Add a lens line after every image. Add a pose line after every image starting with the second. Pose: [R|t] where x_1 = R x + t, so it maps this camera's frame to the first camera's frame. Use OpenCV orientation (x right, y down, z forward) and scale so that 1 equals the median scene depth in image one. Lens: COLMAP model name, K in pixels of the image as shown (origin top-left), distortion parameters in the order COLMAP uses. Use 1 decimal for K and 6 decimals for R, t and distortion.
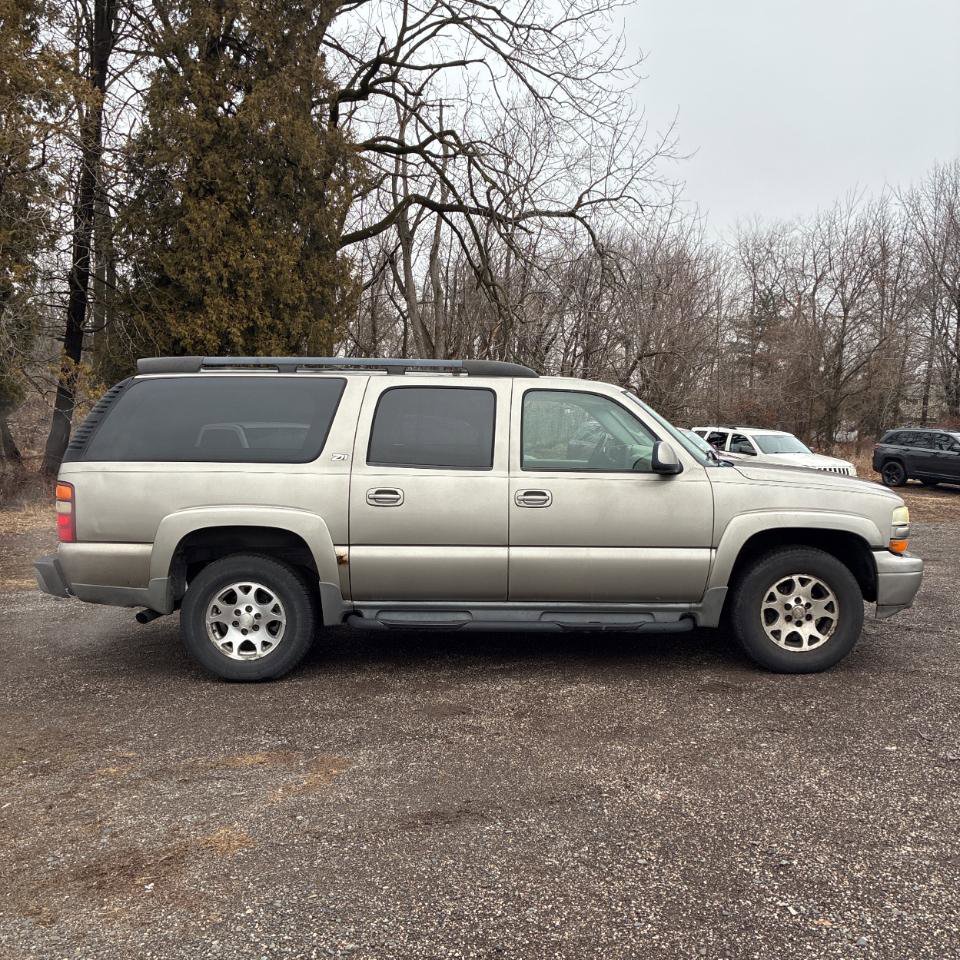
lens RADIAL K [[966.9, 0, 488.9], [0, 966.9, 487.8], [0, 0, 1]] dist [0.030750, 0.000000]
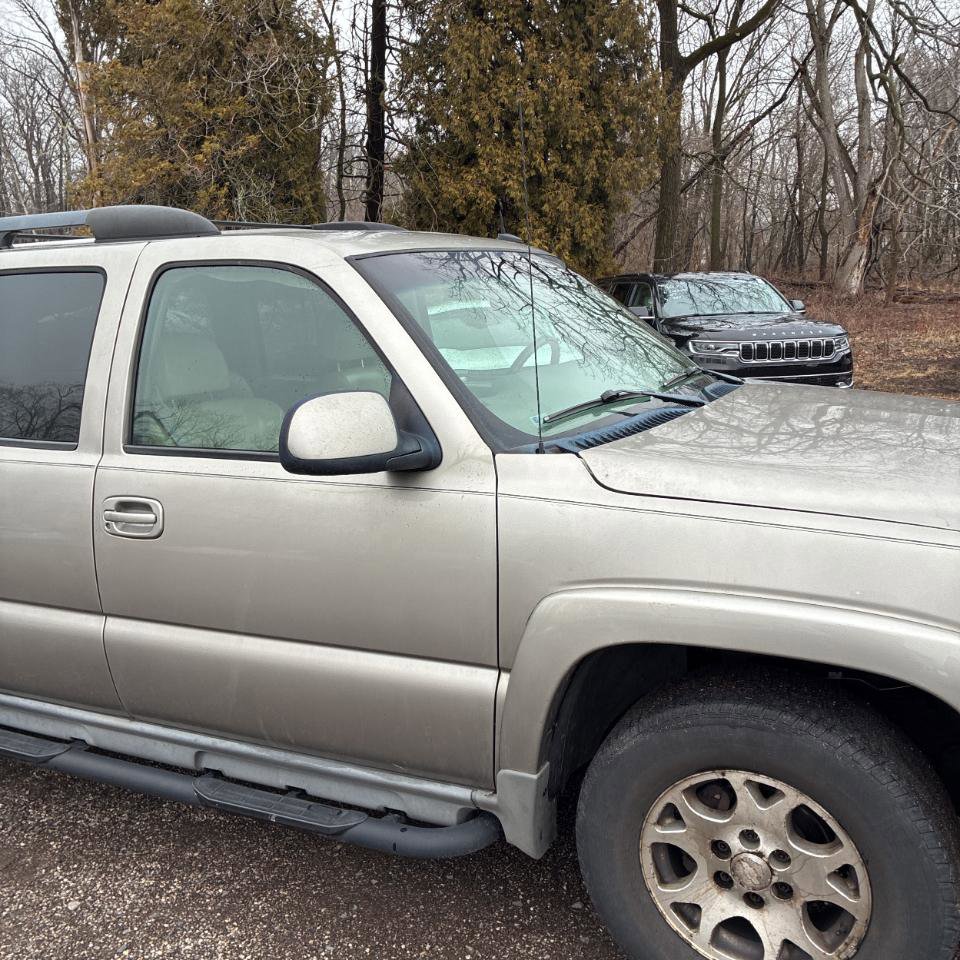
lens RADIAL K [[966.9, 0, 472.7], [0, 966.9, 497.1], [0, 0, 1]] dist [0.030750, 0.000000]
pose [[0.881826, 0.048084, -0.469117, 0.388778], [0.025669, 0.988419, 0.149562, -0.060155], [0.470876, -0.143929, 0.870379, 0.665427]]
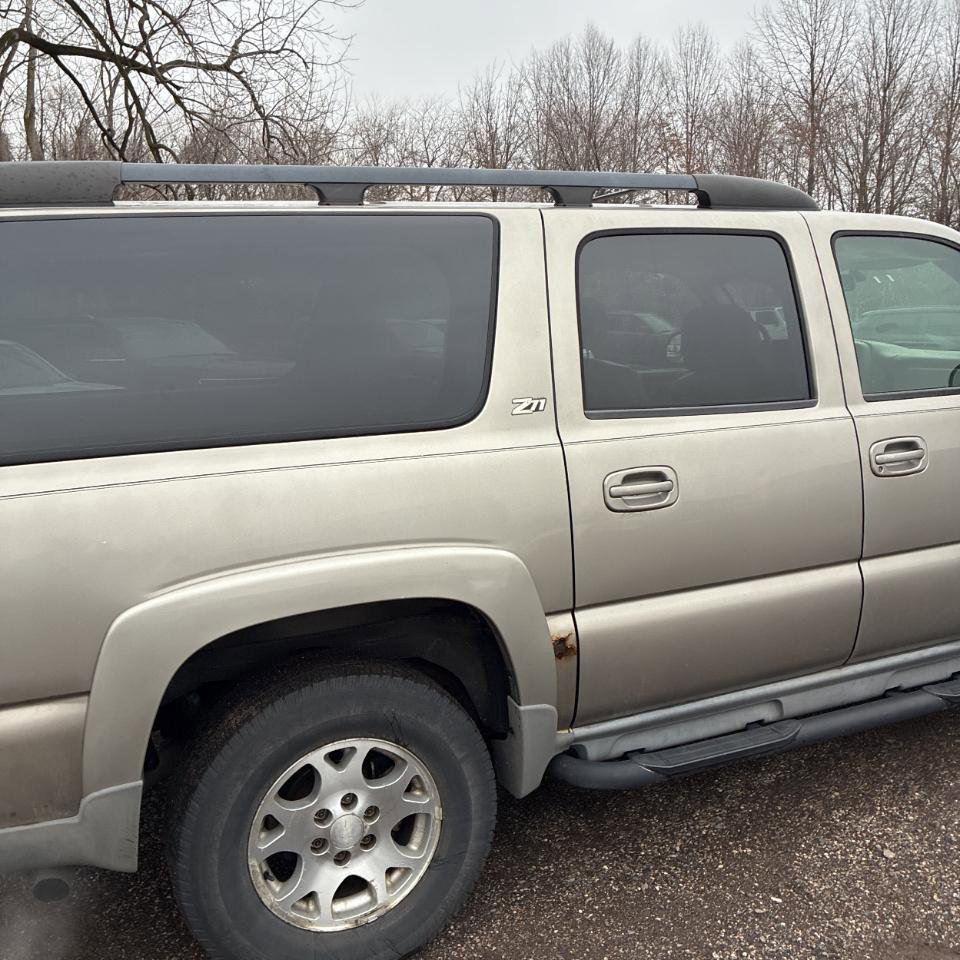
lens RADIAL K [[966.9, 0, 472.7], [0, 966.9, 477.7], [0, 0, 1]] dist [0.030750, 0.000000]
pose [[0.923068, -0.110234, 0.368502, -0.328192], [0.074581, 0.991165, 0.109678, -0.047259], [-0.377337, -0.073757, 0.923134, 0.609906]]
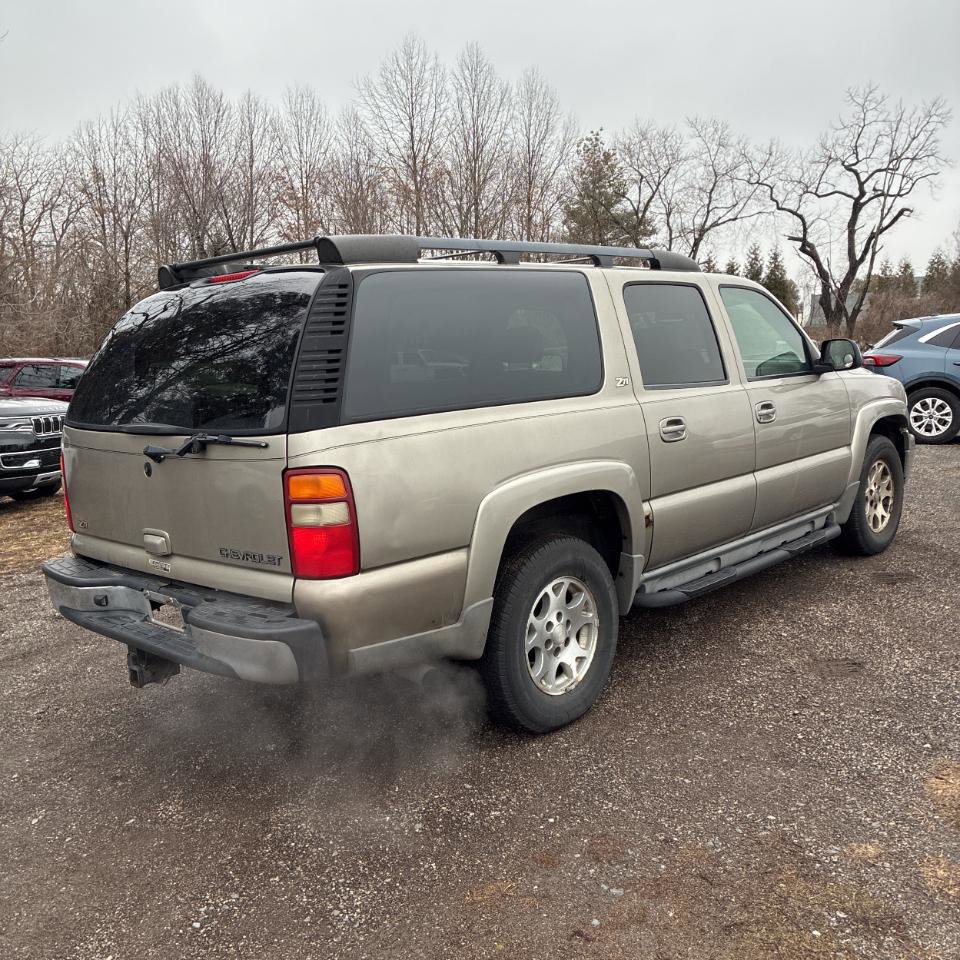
lens RADIAL K [[966.9, 0, 472.5], [0, 966.9, 487.3], [0, 0, 1]] dist [0.030750, 0.000000]
pose [[0.700108, -0.150238, 0.698053, -0.734205], [0.104496, 0.988646, 0.107977, -0.042435], [-0.706350, -0.002651, 0.707858, 0.557200]]
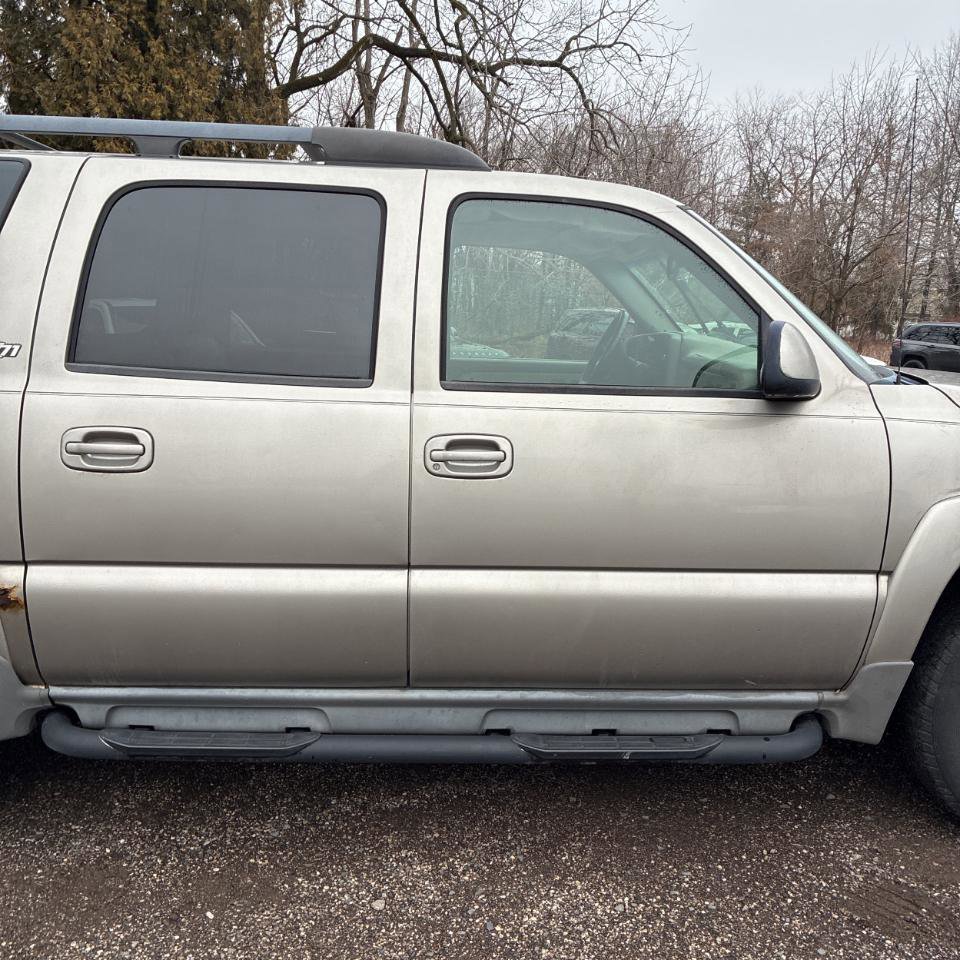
lens RADIAL K [[966.9, 0, 483.5], [0, 966.9, 476.4], [0, 0, 1]] dist [0.030750, 0.000000]
pose [[0.999790, 0.010455, 0.017612, 0.044209], [-0.012147, 0.995026, 0.098874, -0.021114], [-0.016490, -0.099067, 0.994944, 0.566023]]
